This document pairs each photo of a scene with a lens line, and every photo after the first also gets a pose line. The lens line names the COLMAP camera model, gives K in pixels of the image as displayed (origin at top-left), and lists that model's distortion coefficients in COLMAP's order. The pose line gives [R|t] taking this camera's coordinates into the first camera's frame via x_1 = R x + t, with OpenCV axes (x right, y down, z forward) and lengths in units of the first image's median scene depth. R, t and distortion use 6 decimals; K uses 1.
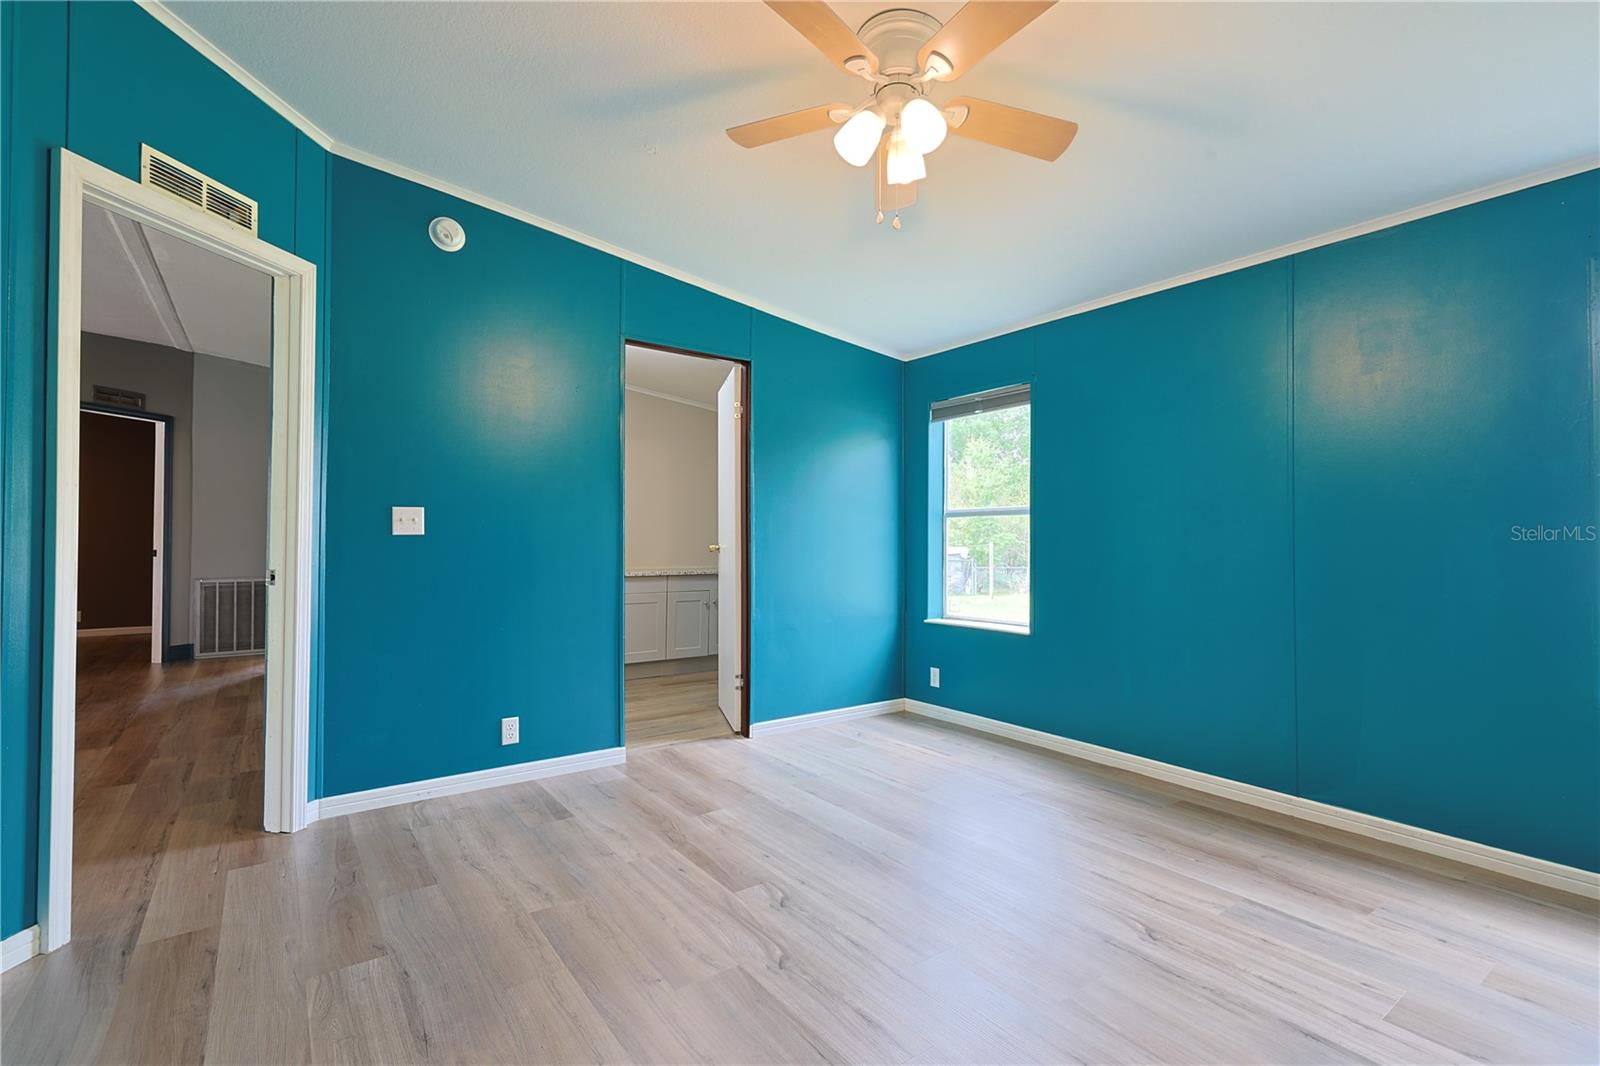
lens RADIAL K [[713.9, 0, 810.6], [0, 713.9, 532.0], [0, 0, 1]] dist [-0.000929, 0.000375]
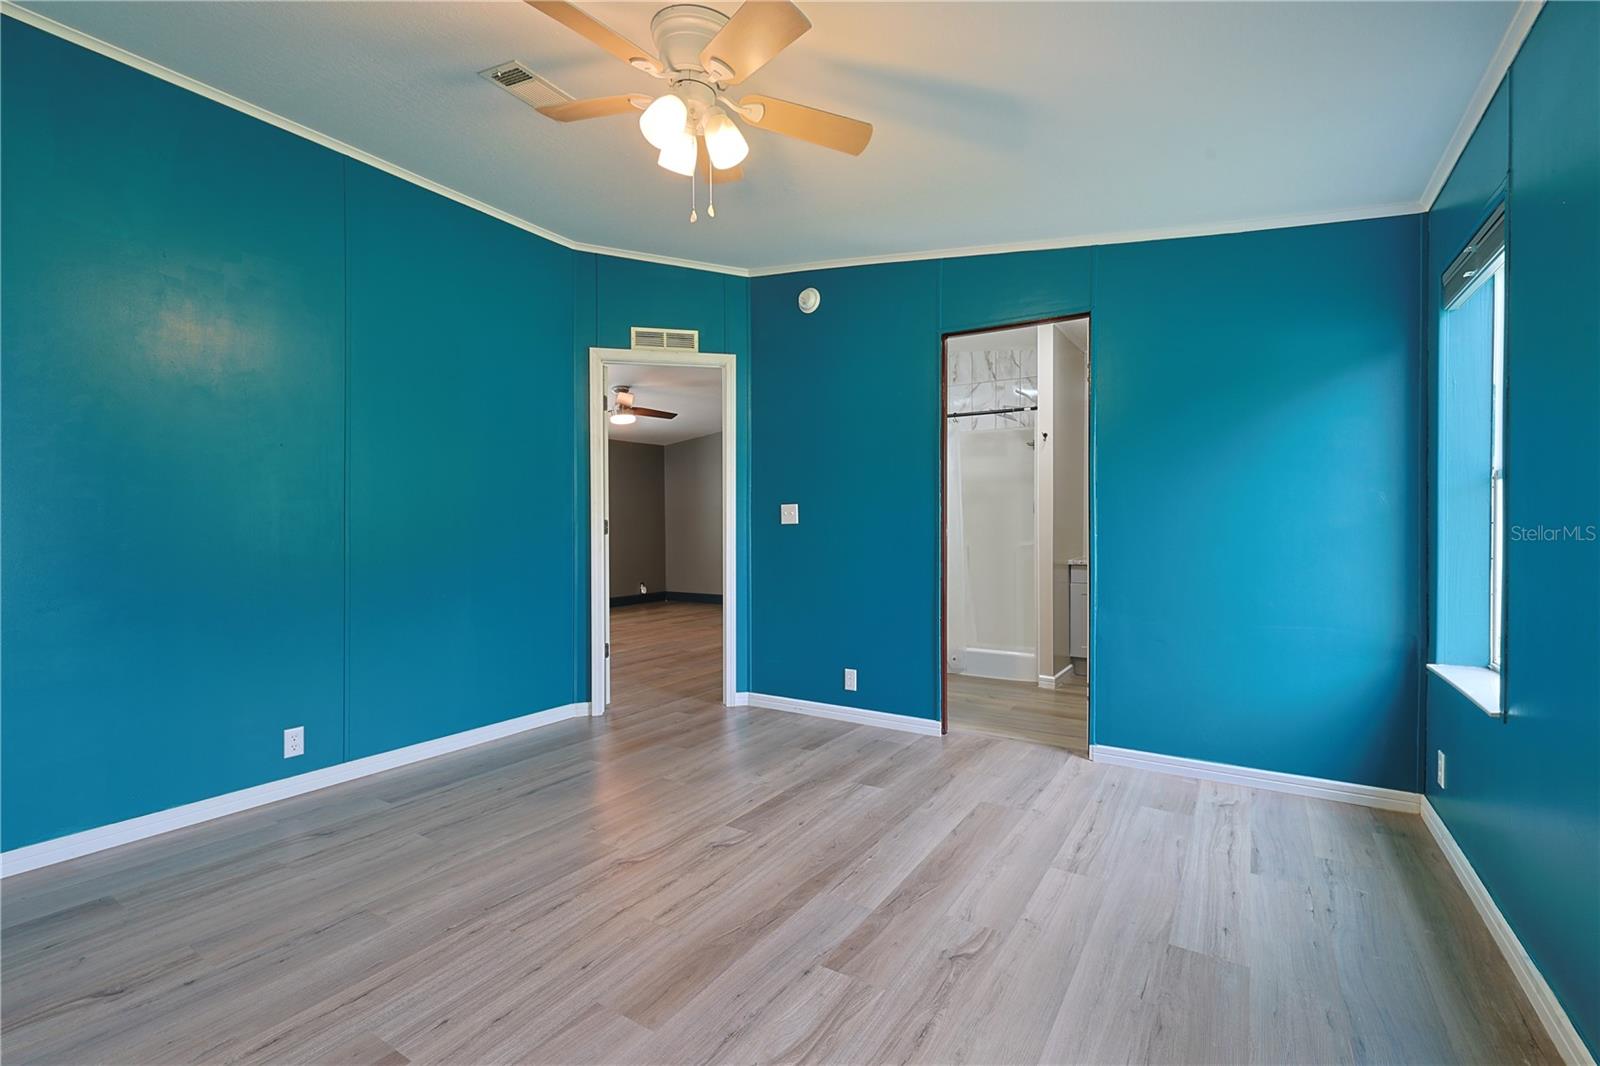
lens RADIAL K [[692.5, 0, 800.0], [0, 692.5, 533.0], [0, 0, 1]] dist [0.000065, -0.000031]
pose [[0.374911, 0.000616, -0.927061, 0.760022], [0.015703, 0.999852, 0.007014, 0.013257], [0.926928, -0.017187, 0.374846, 0.529664]]
